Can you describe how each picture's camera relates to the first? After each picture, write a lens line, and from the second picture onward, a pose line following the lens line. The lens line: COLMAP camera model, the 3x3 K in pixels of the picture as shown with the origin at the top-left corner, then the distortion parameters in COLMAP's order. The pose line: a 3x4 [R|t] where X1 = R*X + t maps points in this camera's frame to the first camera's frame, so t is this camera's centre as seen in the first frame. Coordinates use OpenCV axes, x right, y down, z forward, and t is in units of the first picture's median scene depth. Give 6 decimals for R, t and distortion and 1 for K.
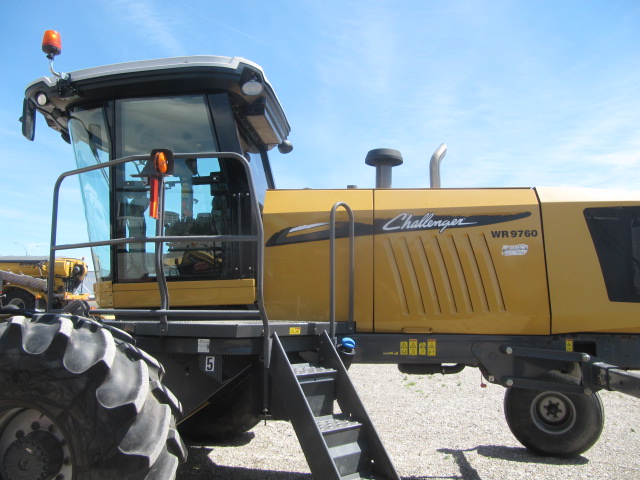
lens RADIAL K [[526.8, 0, 313.2], [0, 526.8, 238.0], [0, 0, 1]] dist [-0.064074, 0.042590]
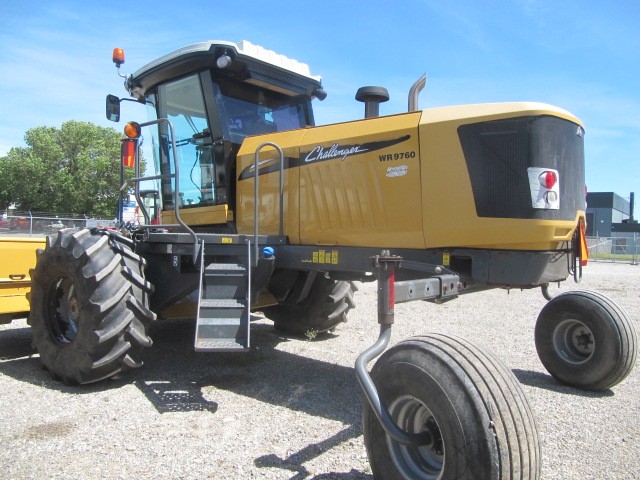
lens RADIAL K [[526.8, 0, 321.1], [0, 526.8, 241.2], [0, 0, 1]] dist [-0.064074, 0.042590]
pose [[0.838167, 0.007949, -0.545355, 0.843802], [0.057167, 0.993106, 0.102337, 0.045930], [0.542409, -0.116952, 0.831934, -0.019853]]
